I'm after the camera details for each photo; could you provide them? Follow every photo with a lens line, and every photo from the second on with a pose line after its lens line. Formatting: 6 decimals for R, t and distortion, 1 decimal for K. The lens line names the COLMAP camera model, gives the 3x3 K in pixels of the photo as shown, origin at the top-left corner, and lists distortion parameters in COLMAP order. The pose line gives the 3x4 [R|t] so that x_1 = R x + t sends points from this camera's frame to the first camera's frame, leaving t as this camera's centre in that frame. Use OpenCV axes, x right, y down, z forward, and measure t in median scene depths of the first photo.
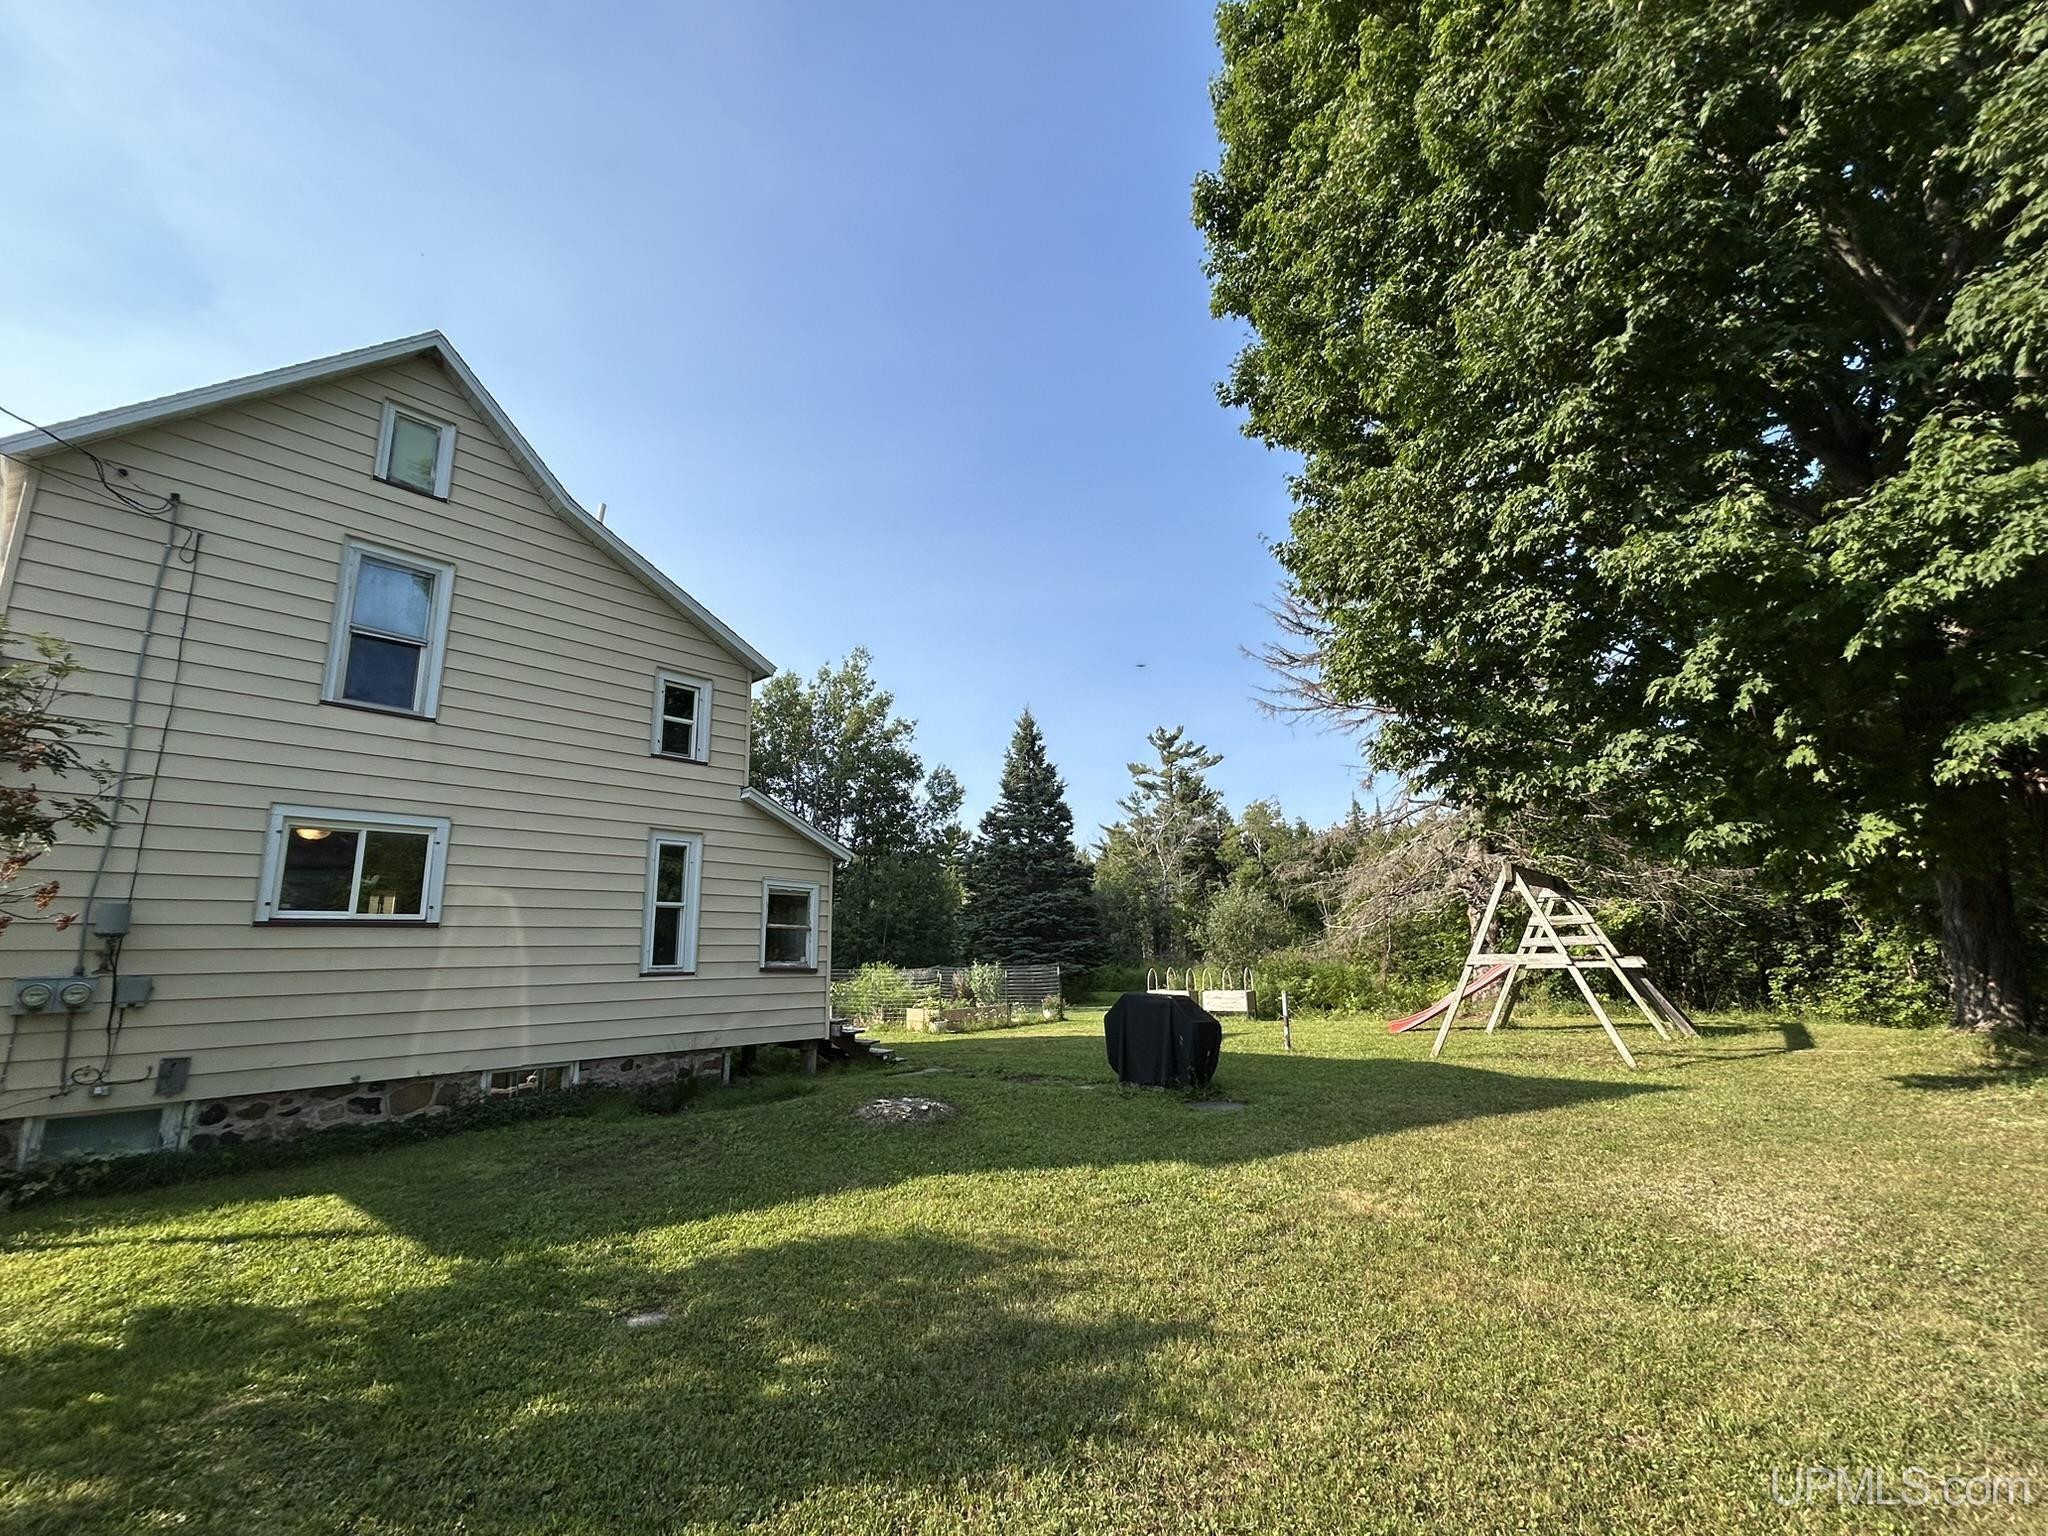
lens RADIAL K [[881.7, 0, 1024.0], [0, 881.7, 768.0], [0, 0, 1]] dist [0.000187, -0.000381]
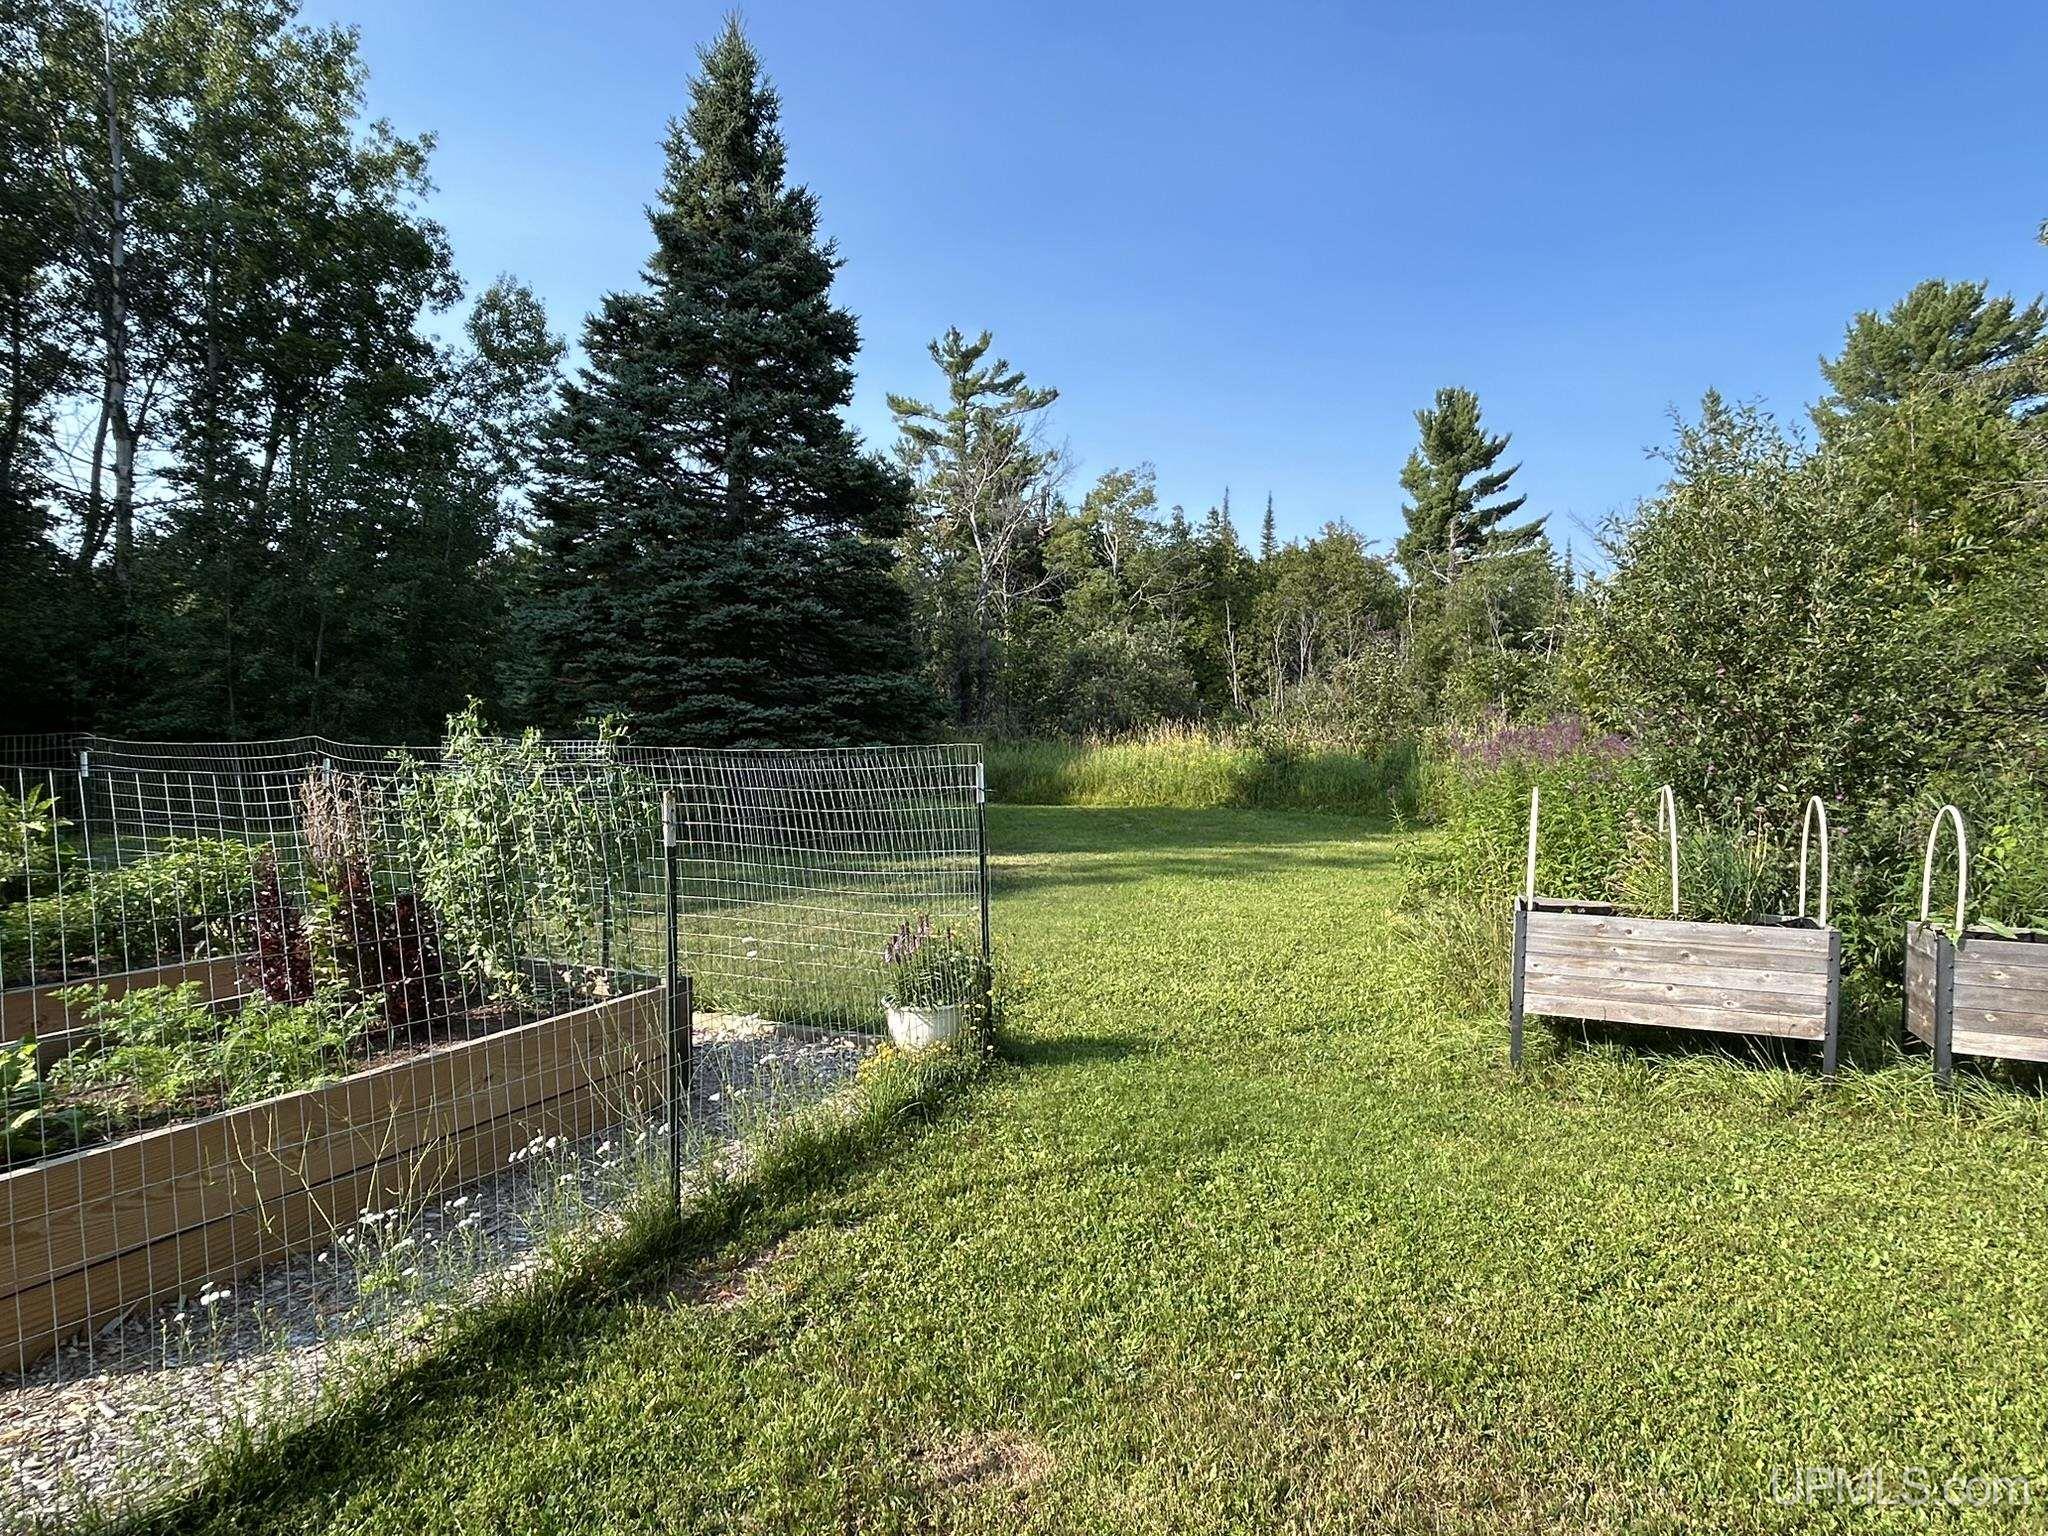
lens RADIAL K [[1155.2, 0, 1028.6], [0, 1155.2, 769.8], [0, 0, 1]] dist [-0.010168, 0.006333]
pose [[0.957175, 0.020953, 0.288749, -0.035425], [-0.090551, 0.969004, 0.229852, 0.351286], [-0.274983, -0.246155, 0.929404, 1.584673]]
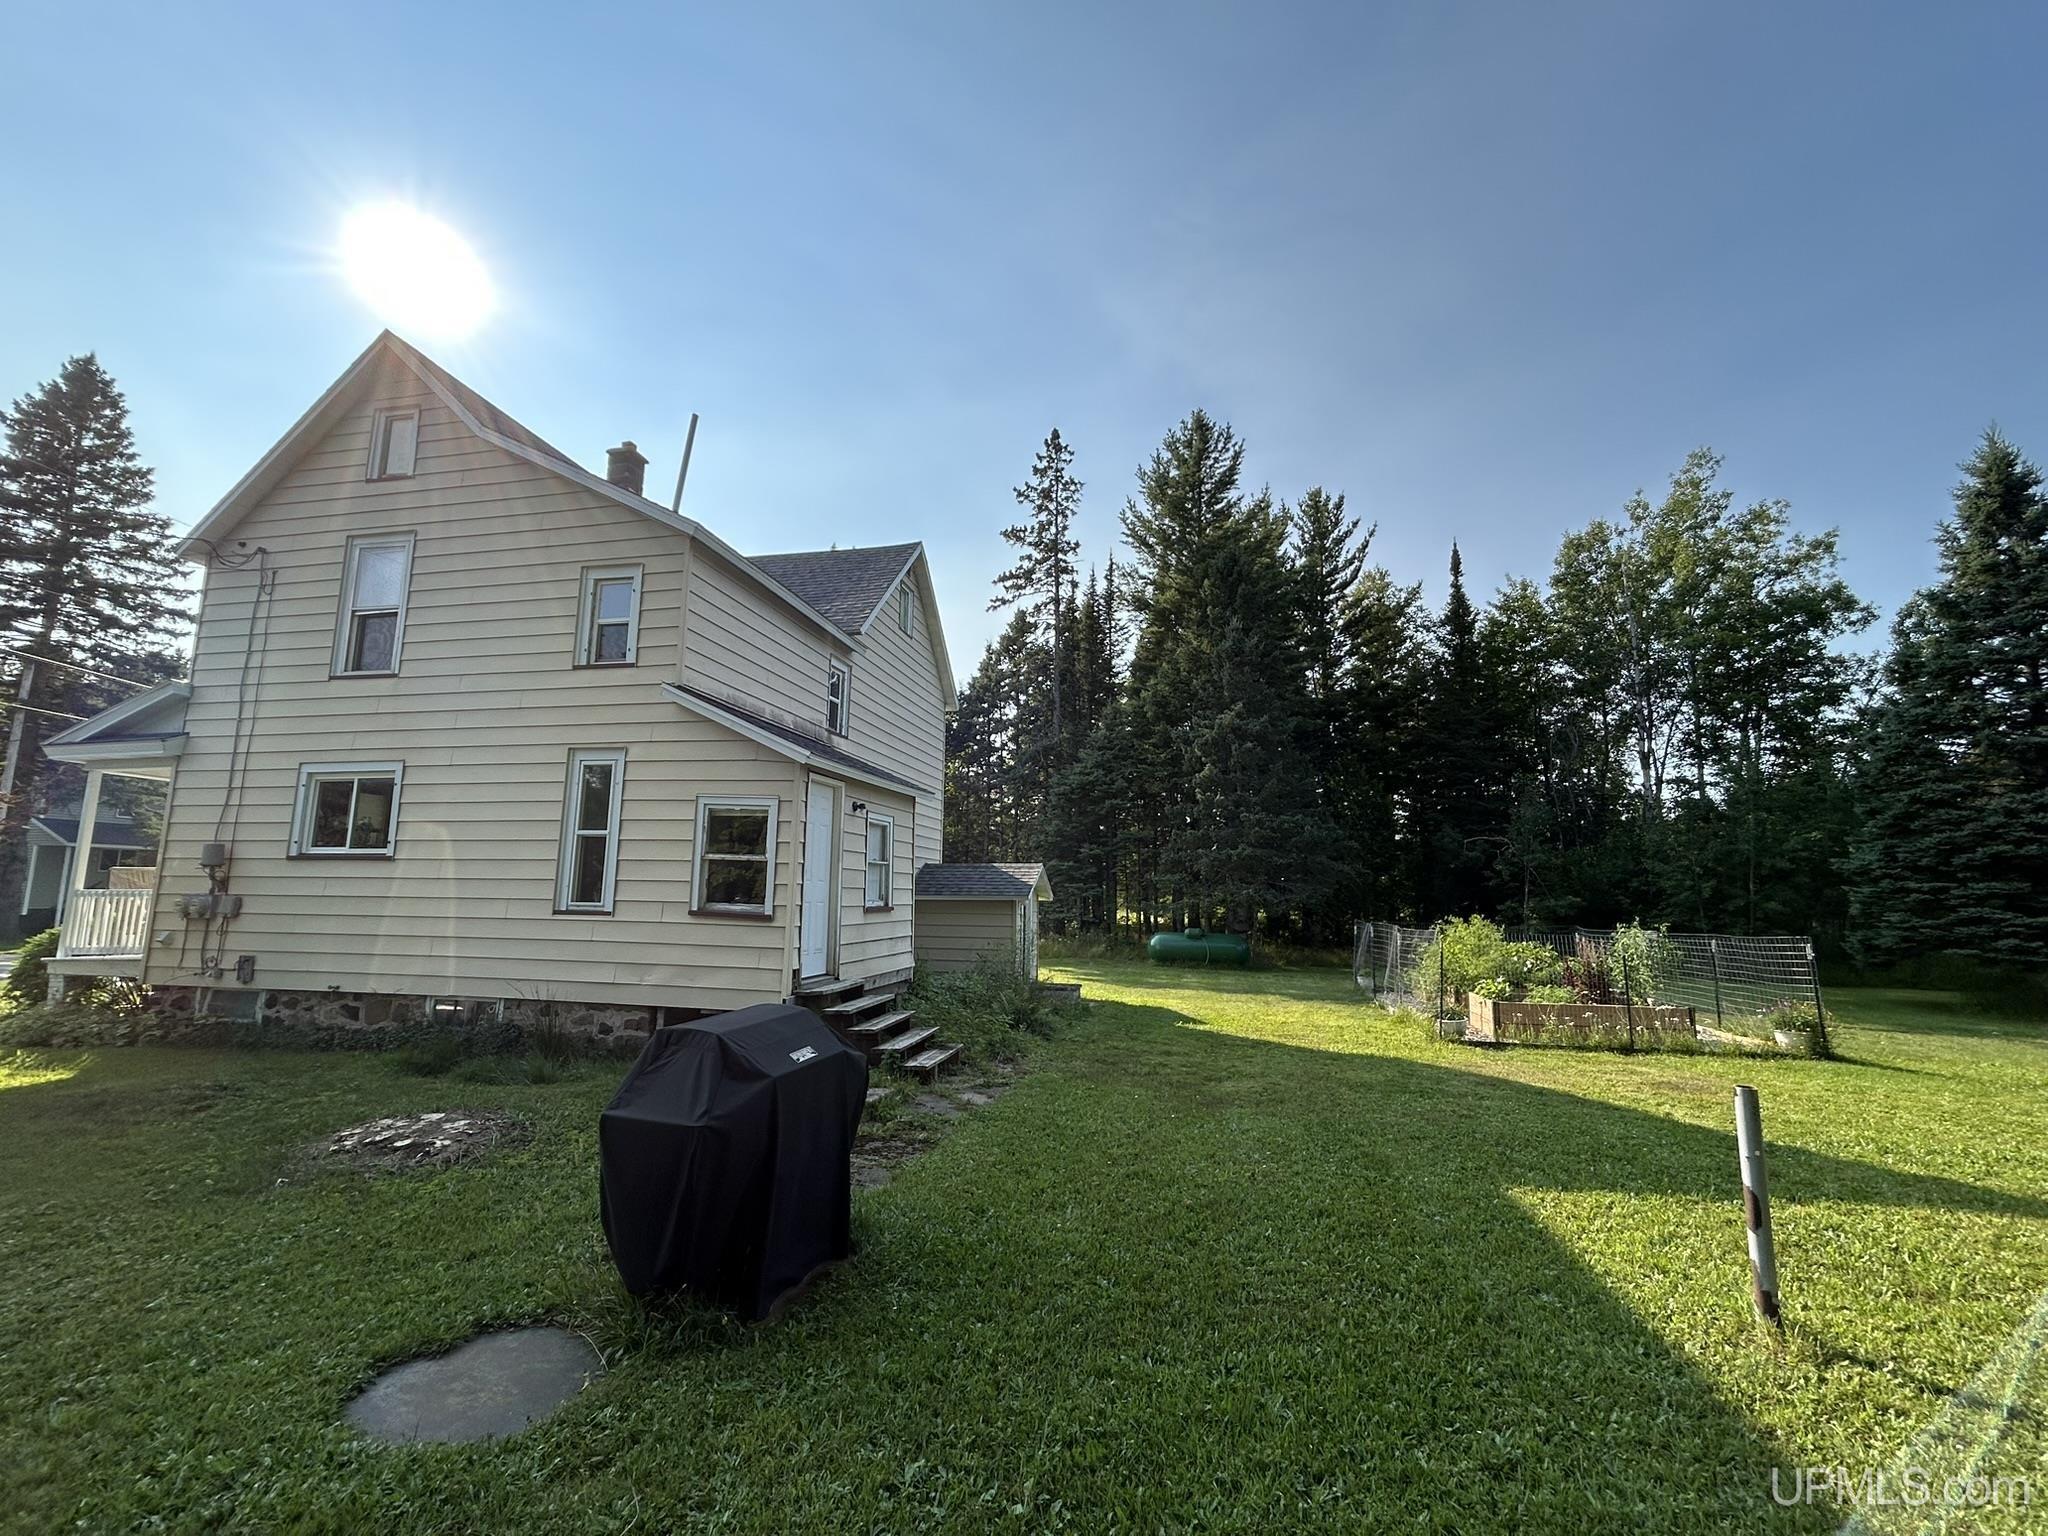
lens RADIAL K [[881.7, 0, 1024.0], [0, 881.7, 768.0], [0, 0, 1]] dist [0.000187, -0.000381]
pose [[0.487529, -0.102620, -0.867055, 0.505879], [0.156958, 0.987192, -0.028584, 0.164899], [0.858883, -0.122155, 0.497392, 0.848651]]
